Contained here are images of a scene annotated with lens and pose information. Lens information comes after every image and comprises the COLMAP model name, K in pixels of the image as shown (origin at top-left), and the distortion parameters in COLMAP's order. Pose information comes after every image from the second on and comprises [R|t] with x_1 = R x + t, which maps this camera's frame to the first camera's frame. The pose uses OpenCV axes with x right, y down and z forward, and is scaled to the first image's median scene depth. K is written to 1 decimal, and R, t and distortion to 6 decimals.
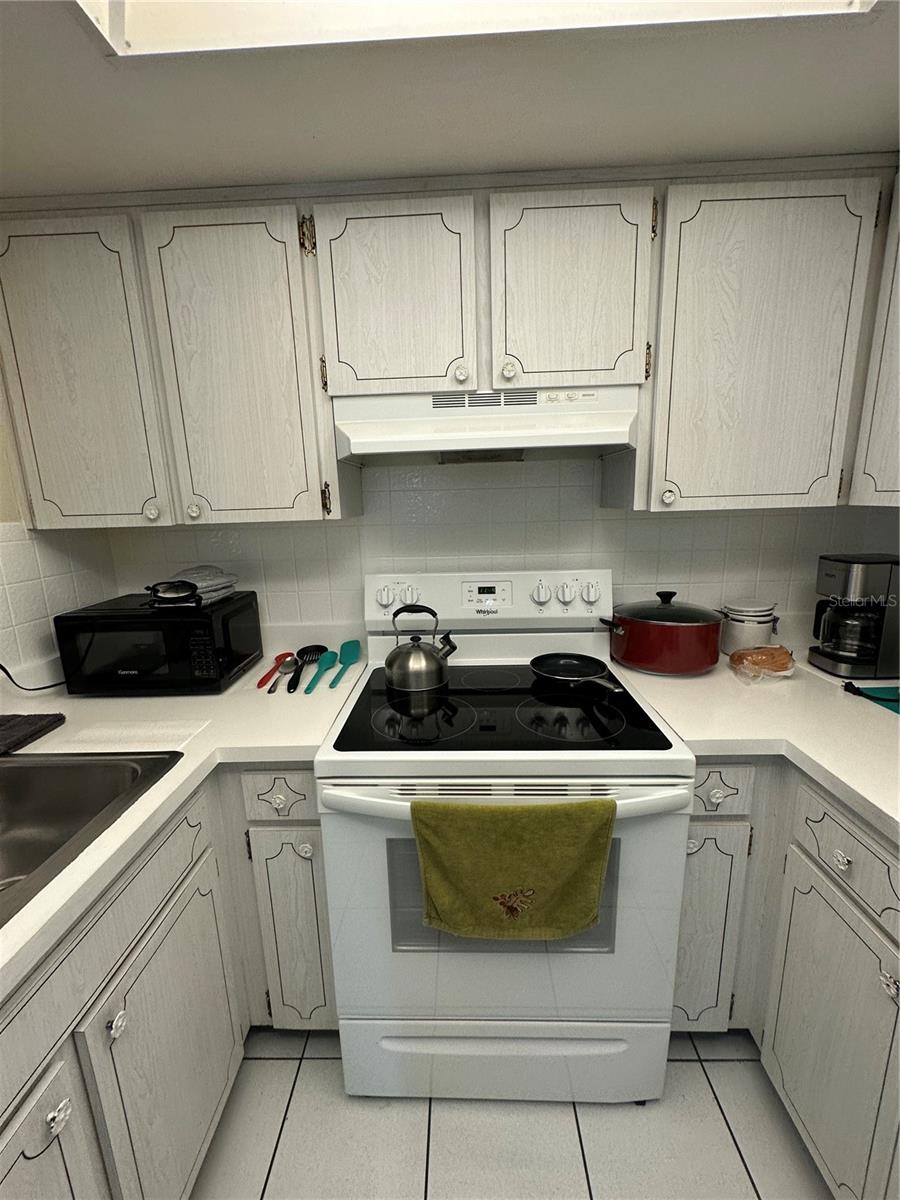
lens RADIAL K [[480.3, 0, 449.1], [0, 480.3, 599.8], [0, 0, 1]] dist [-0.002879, 0.001098]
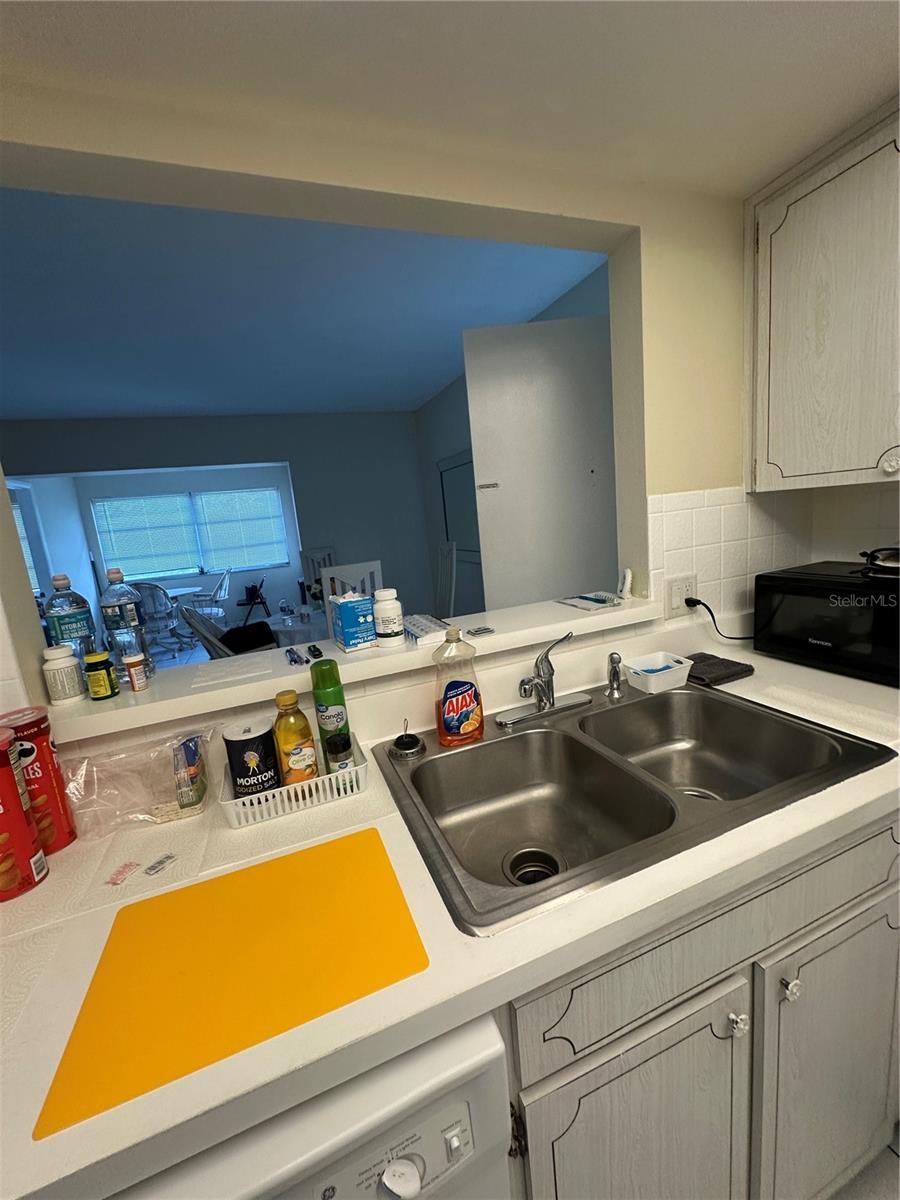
lens RADIAL K [[480.3, 0, 449.9], [0, 480.3, 599.4], [0, 0, 1]] dist [-0.002879, 0.001098]
pose [[0.384042, 0.152993, -0.910552, -0.116995], [-0.104713, 0.987031, 0.121678, 0.033131], [0.917359, 0.048617, 0.395082, -0.041678]]
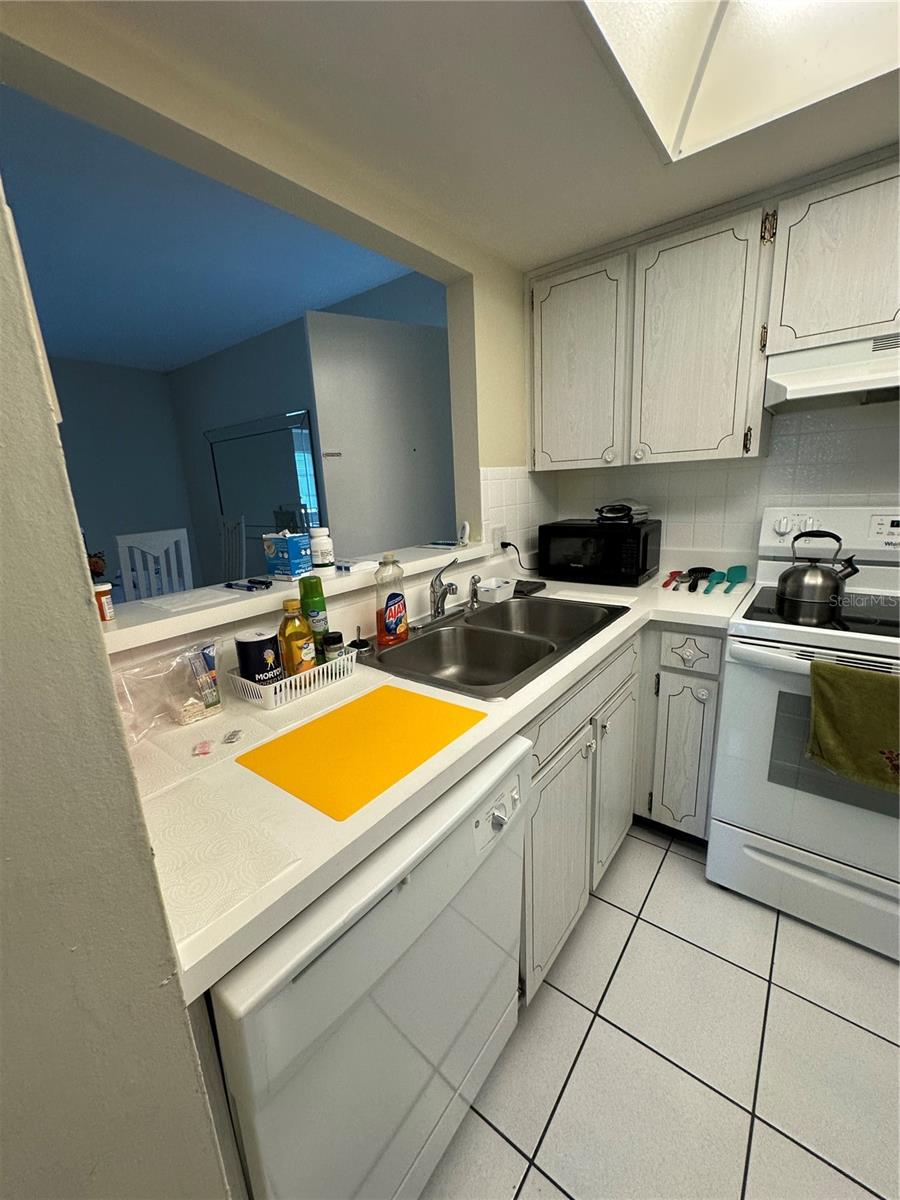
lens RADIAL K [[480.3, 0, 449.4], [0, 480.3, 598.6], [0, 0, 1]] dist [-0.002879, 0.001098]
pose [[0.803330, 0.127526, -0.581719, -0.104258], [-0.095377, 0.991745, 0.085701, 0.180665], [0.587846, -0.013363, 0.808862, -0.519213]]
